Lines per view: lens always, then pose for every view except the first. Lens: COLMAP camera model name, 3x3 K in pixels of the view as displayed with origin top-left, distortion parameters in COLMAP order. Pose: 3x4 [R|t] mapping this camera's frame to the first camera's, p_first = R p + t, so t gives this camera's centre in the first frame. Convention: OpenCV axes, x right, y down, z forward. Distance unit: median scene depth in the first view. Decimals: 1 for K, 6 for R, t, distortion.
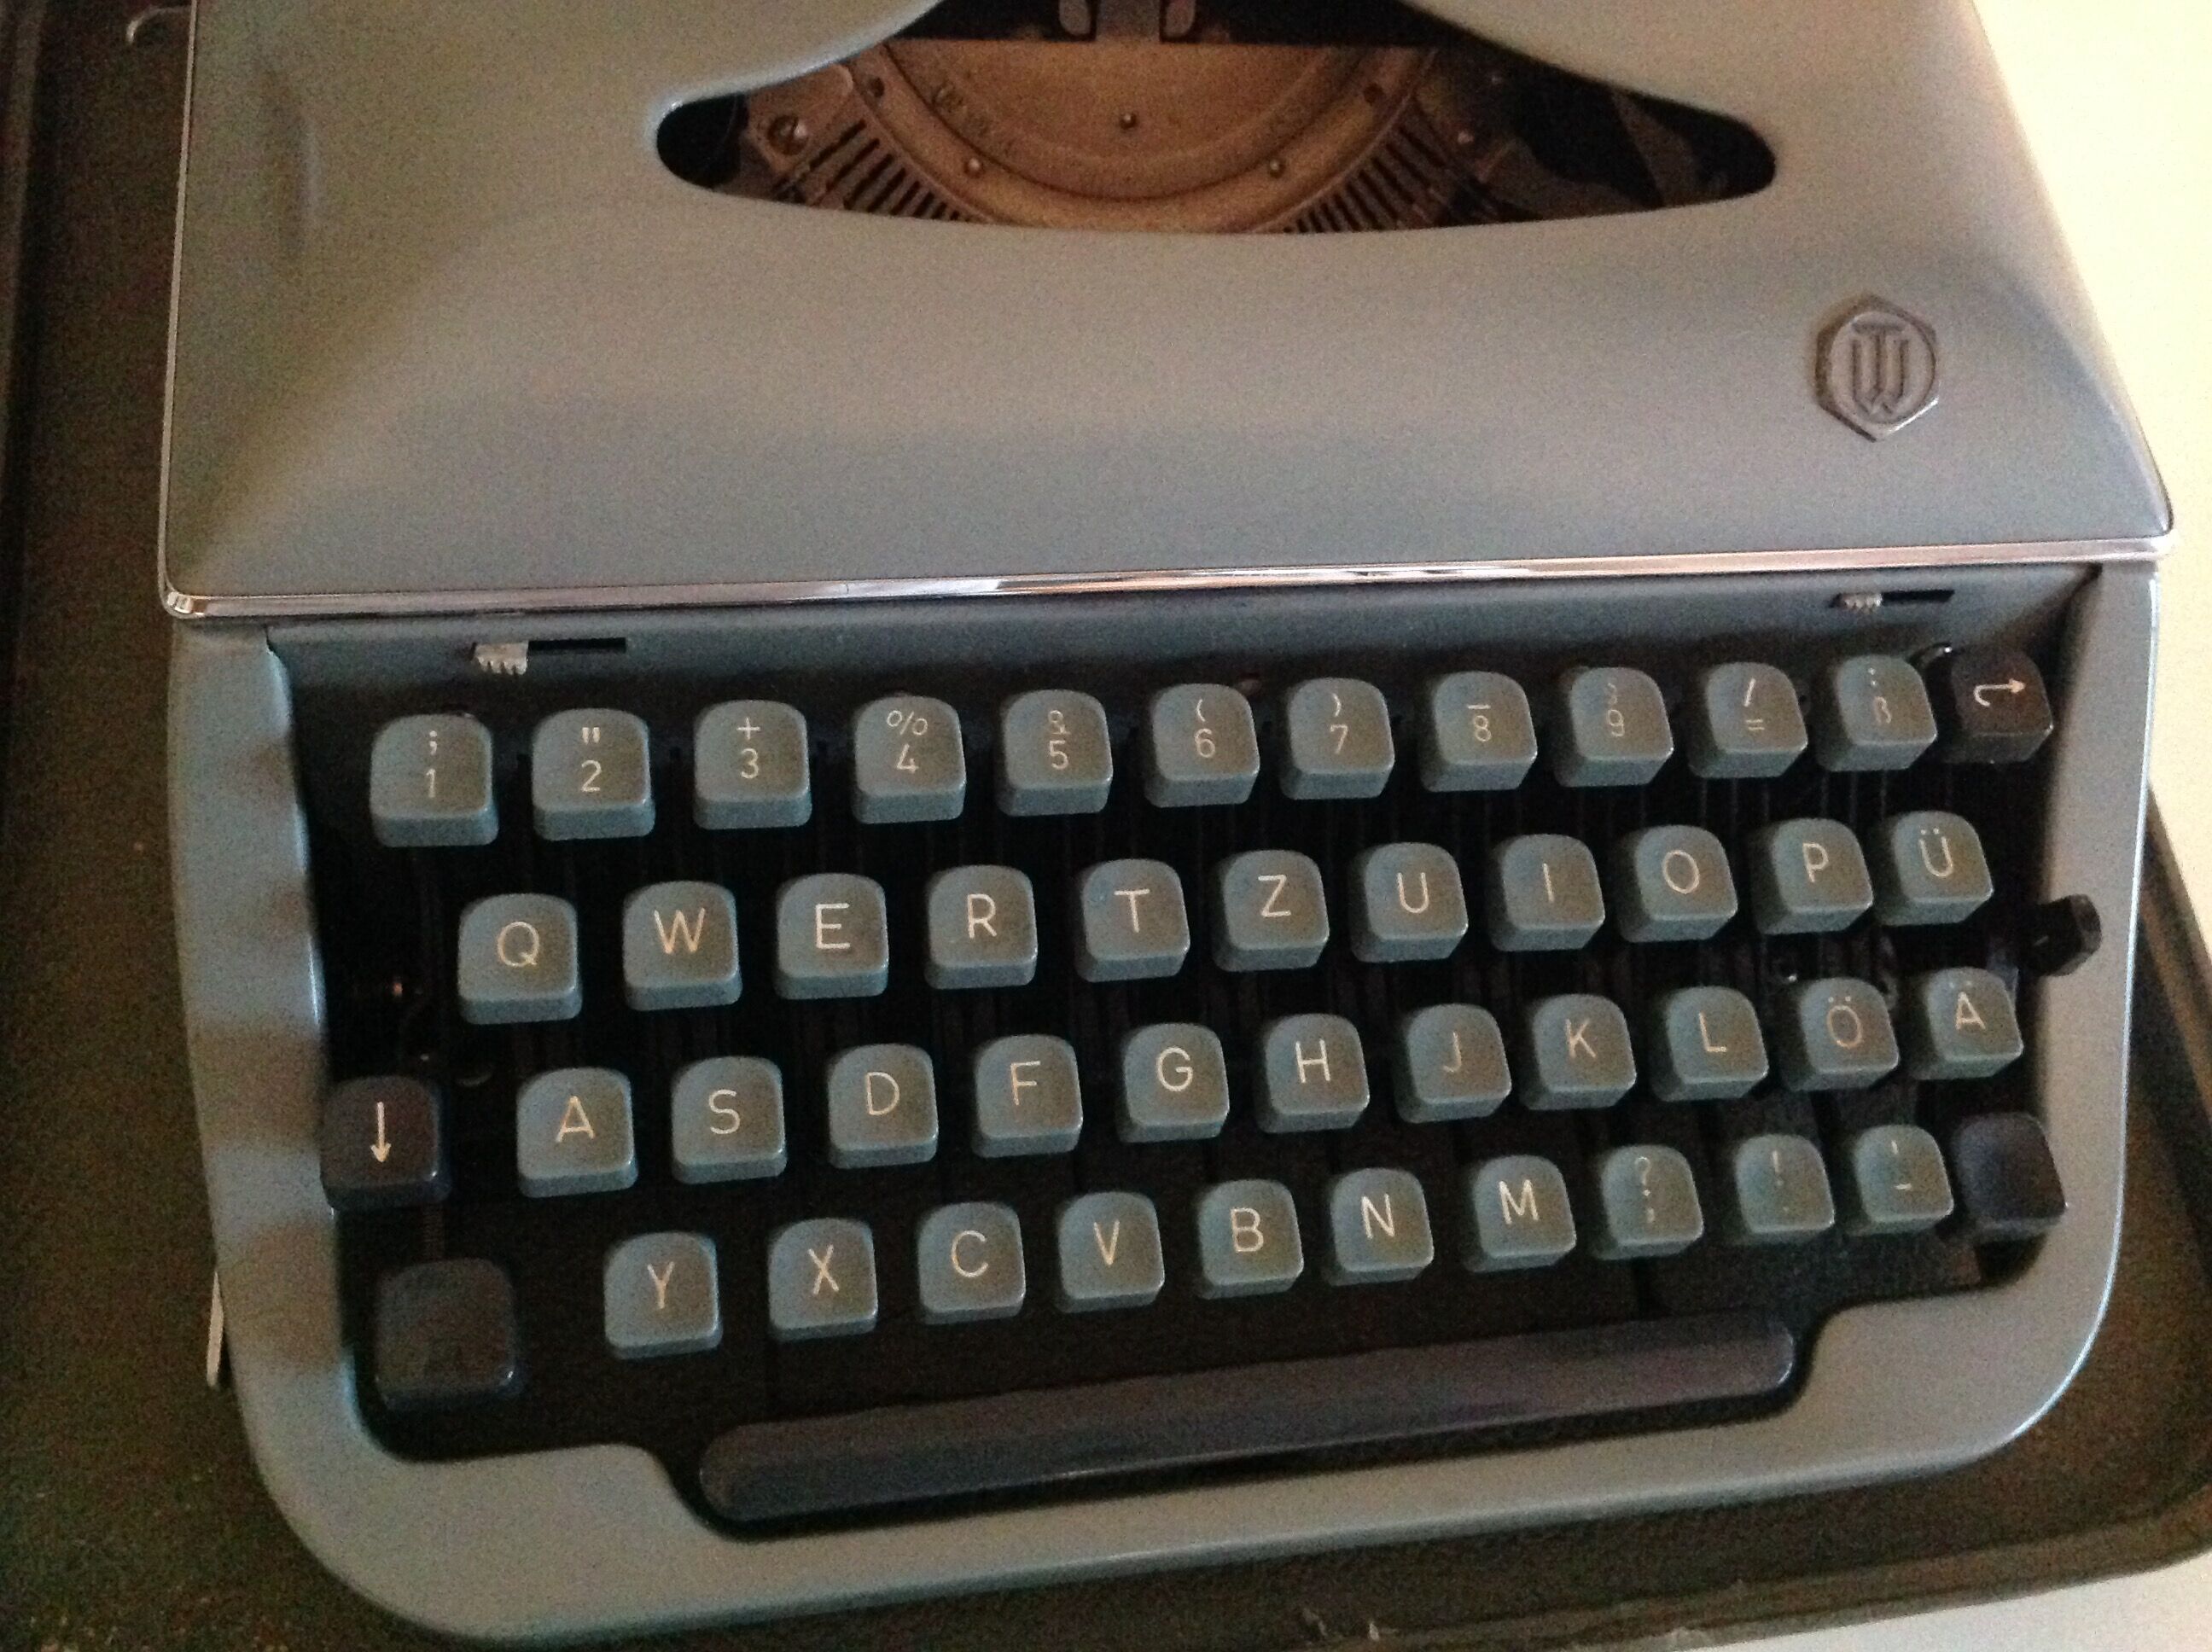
lens RADIAL K [[2137.4, 0, 1106.0], [0, 2137.4, 826.0], [0, 0, 1]] dist [0.098533, -0.176840]
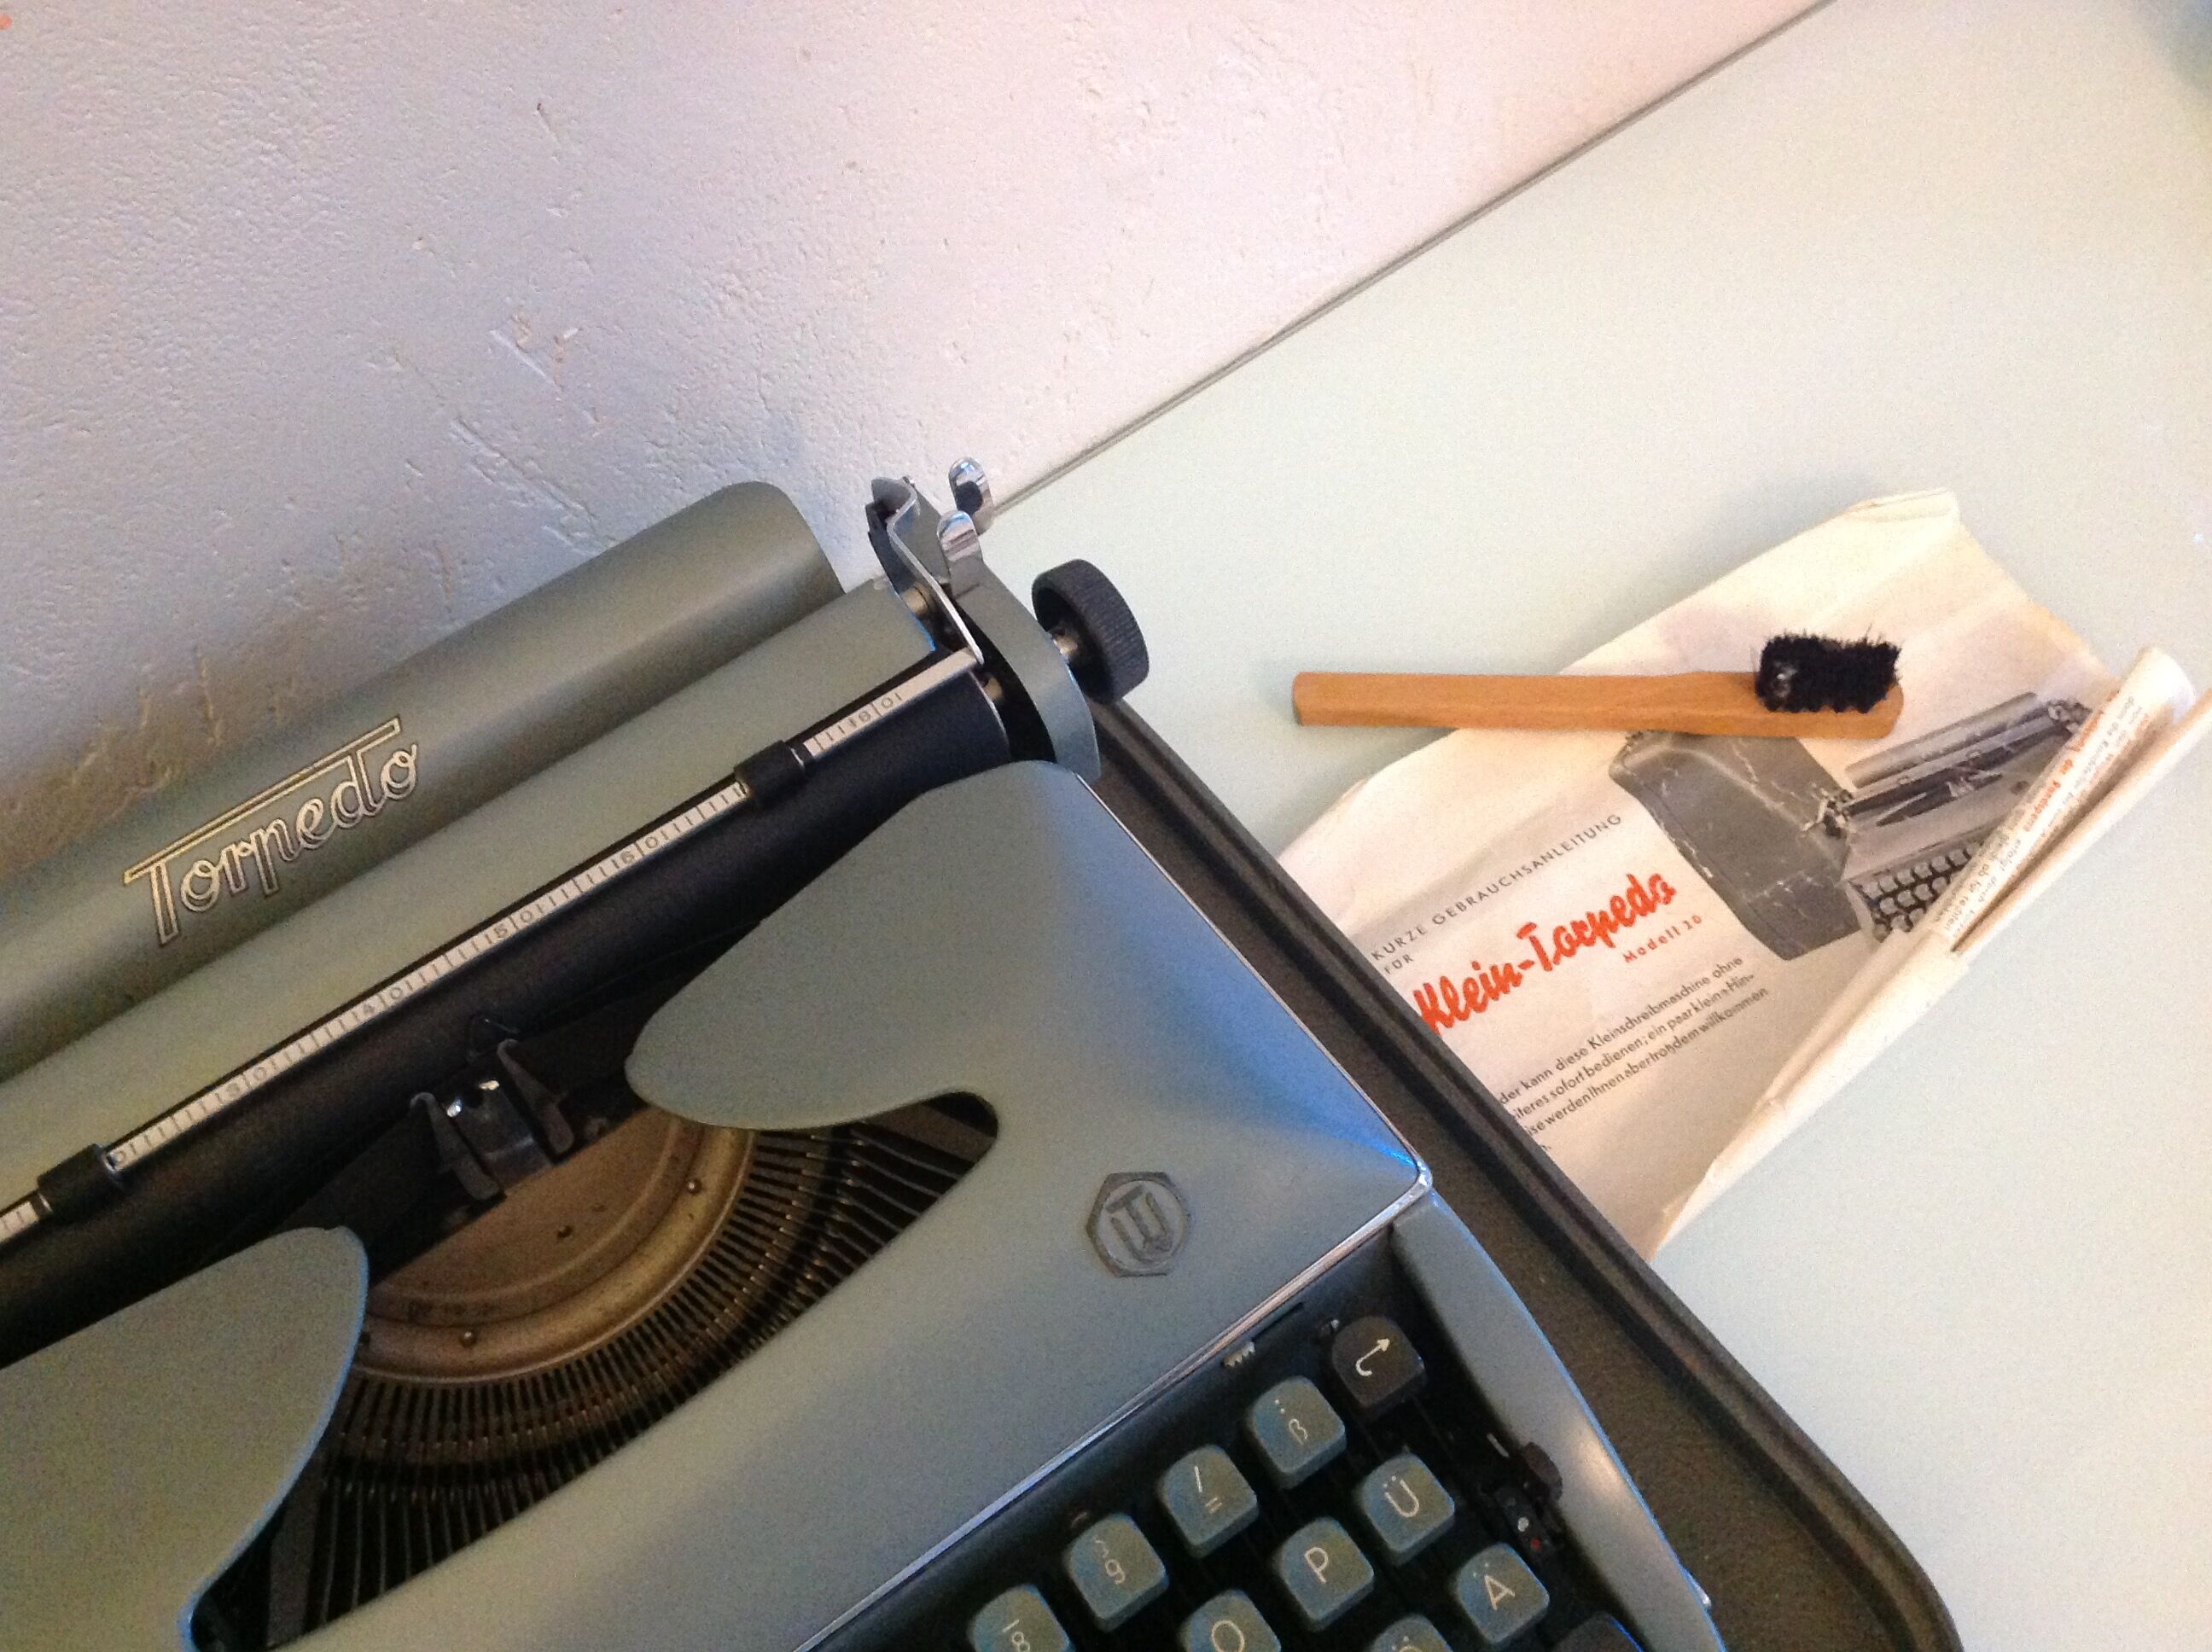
lens RADIAL K [[2137.4, 0, 1106.0], [0, 2137.4, 826.0], [0, 0, 1]] dist [0.098533, -0.176840]
pose [[0.856561, -0.509753, 0.080338, 0.355037], [0.515840, 0.850173, -0.105428, -0.287516], [-0.014558, 0.131747, 0.991176, -0.291643]]
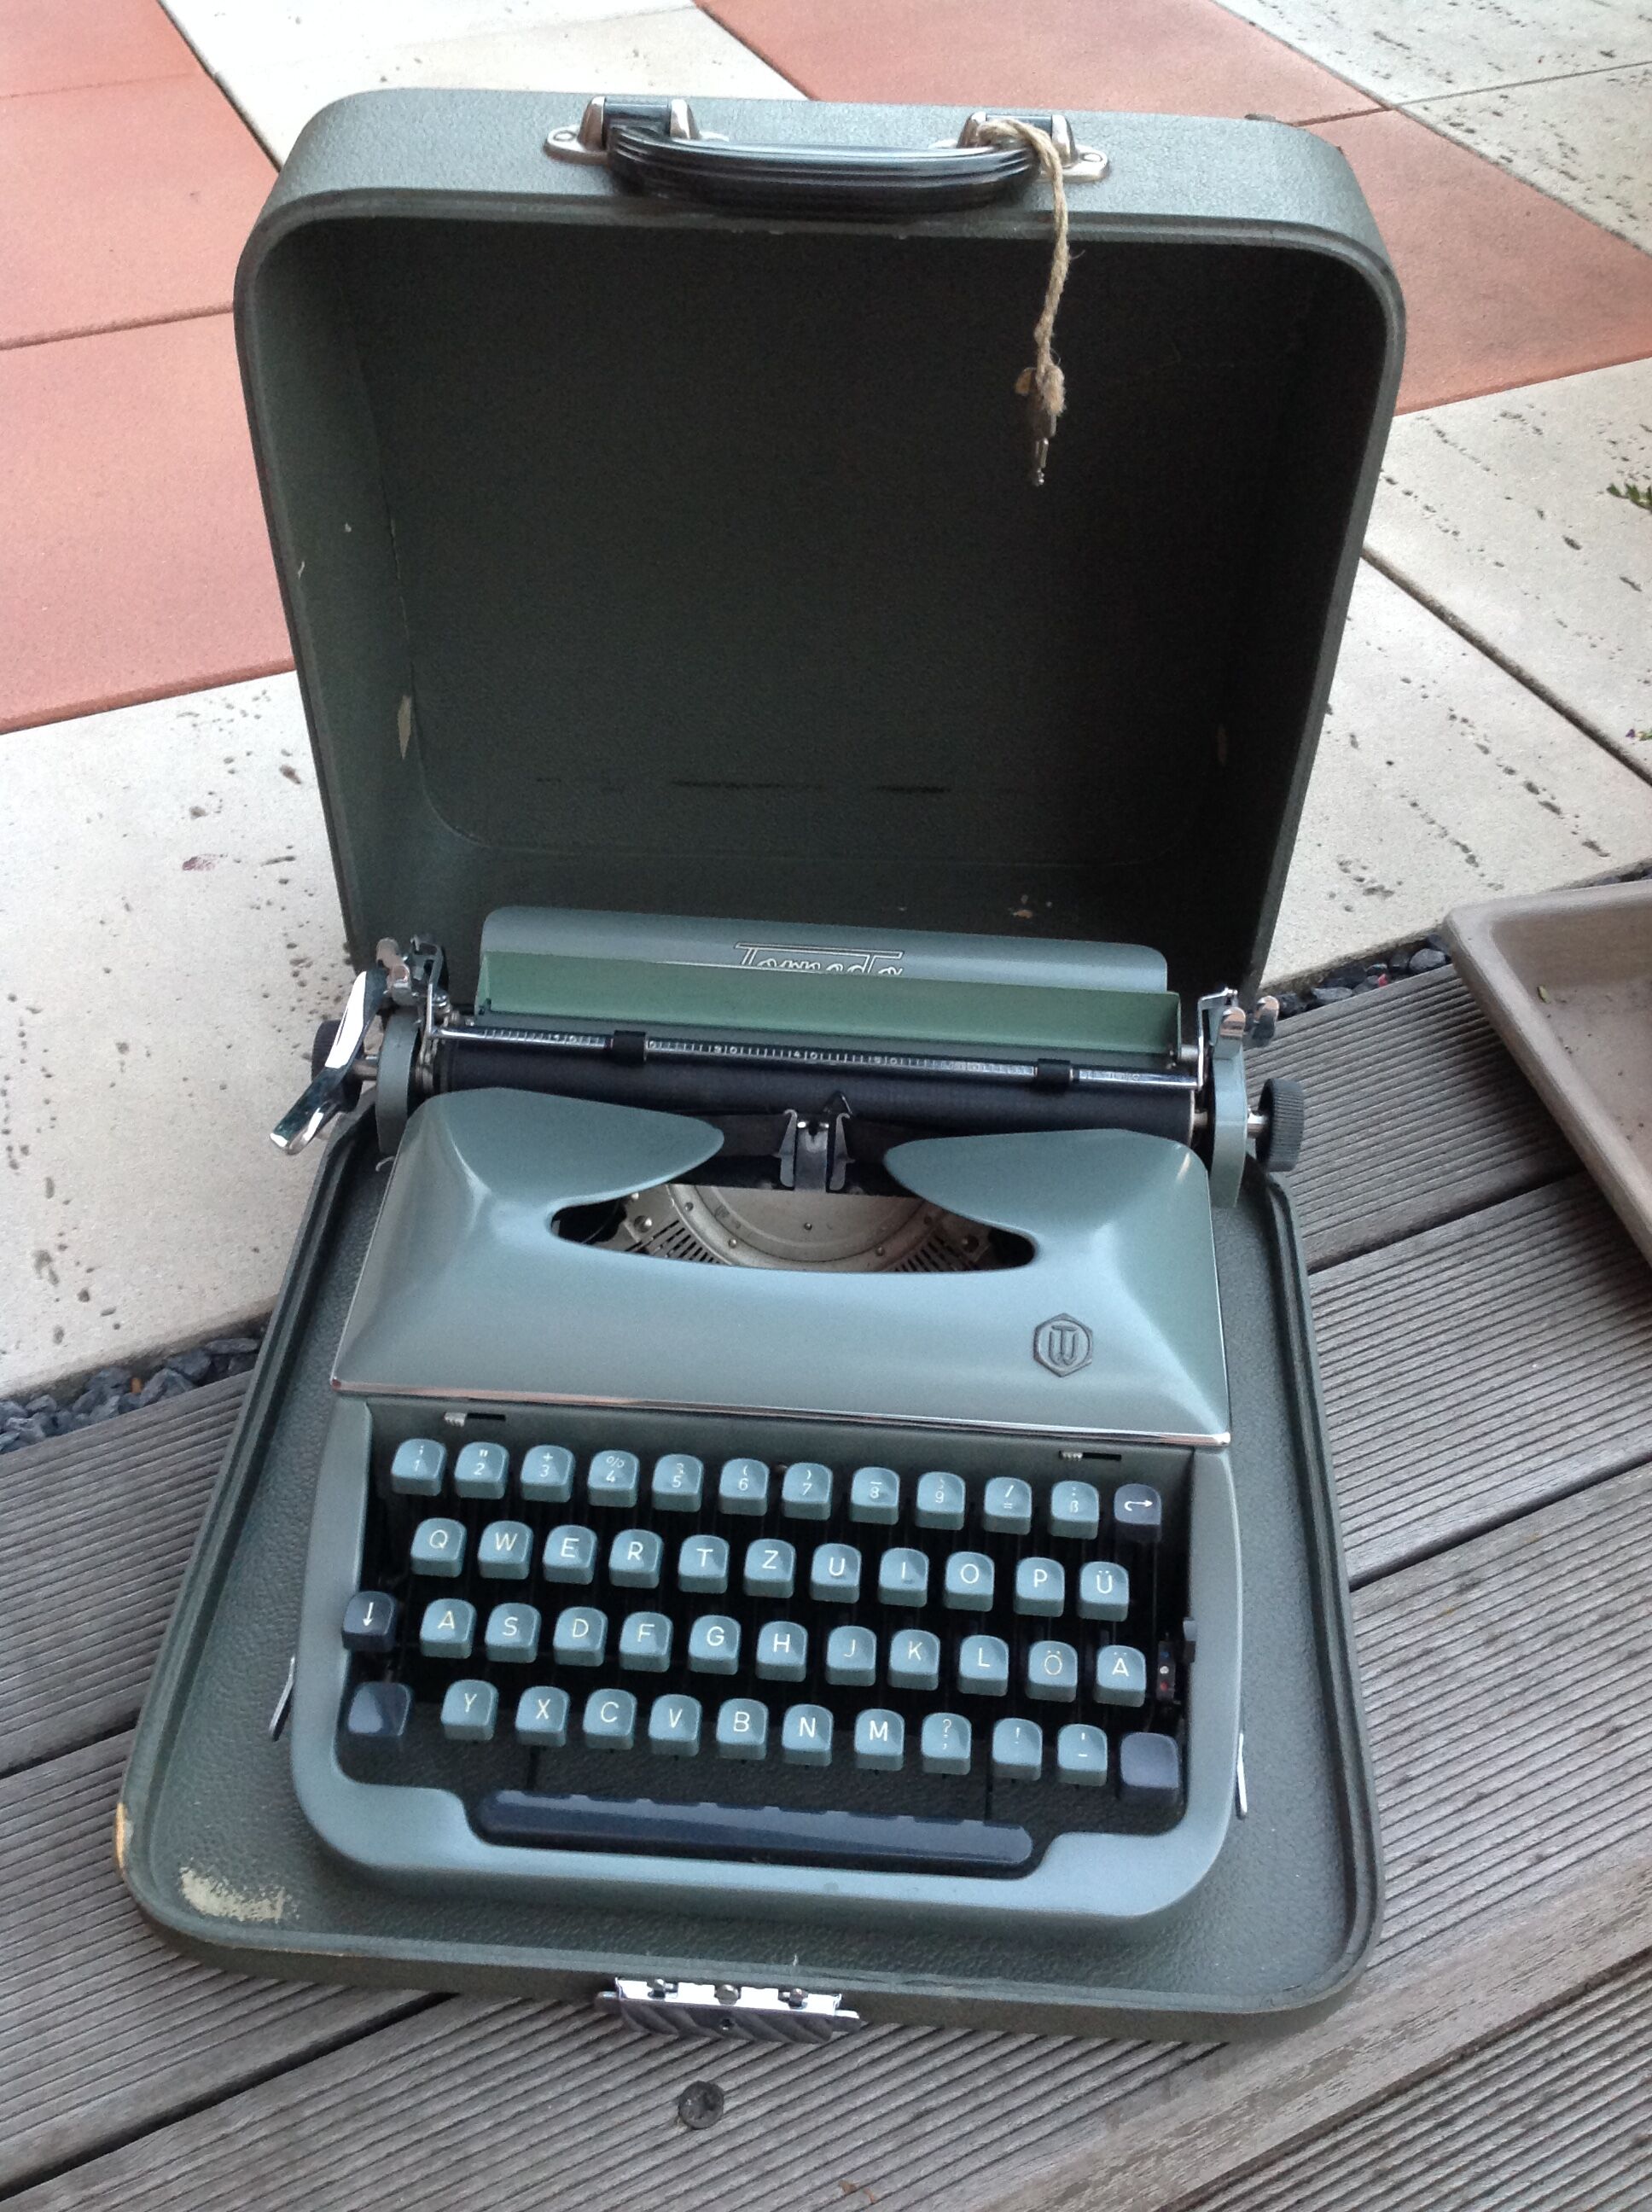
lens RADIAL K [[2137.4, 0, 831.1], [0, 2137.4, 1037.1], [0, 0, 1]] dist [0.098533, -0.176840]
pose [[0.973105, 0.028390, -0.228606, 0.618005], [-0.118238, 0.913239, -0.389891, 0.388642], [0.197703, 0.406435, 0.892034, -1.149223]]
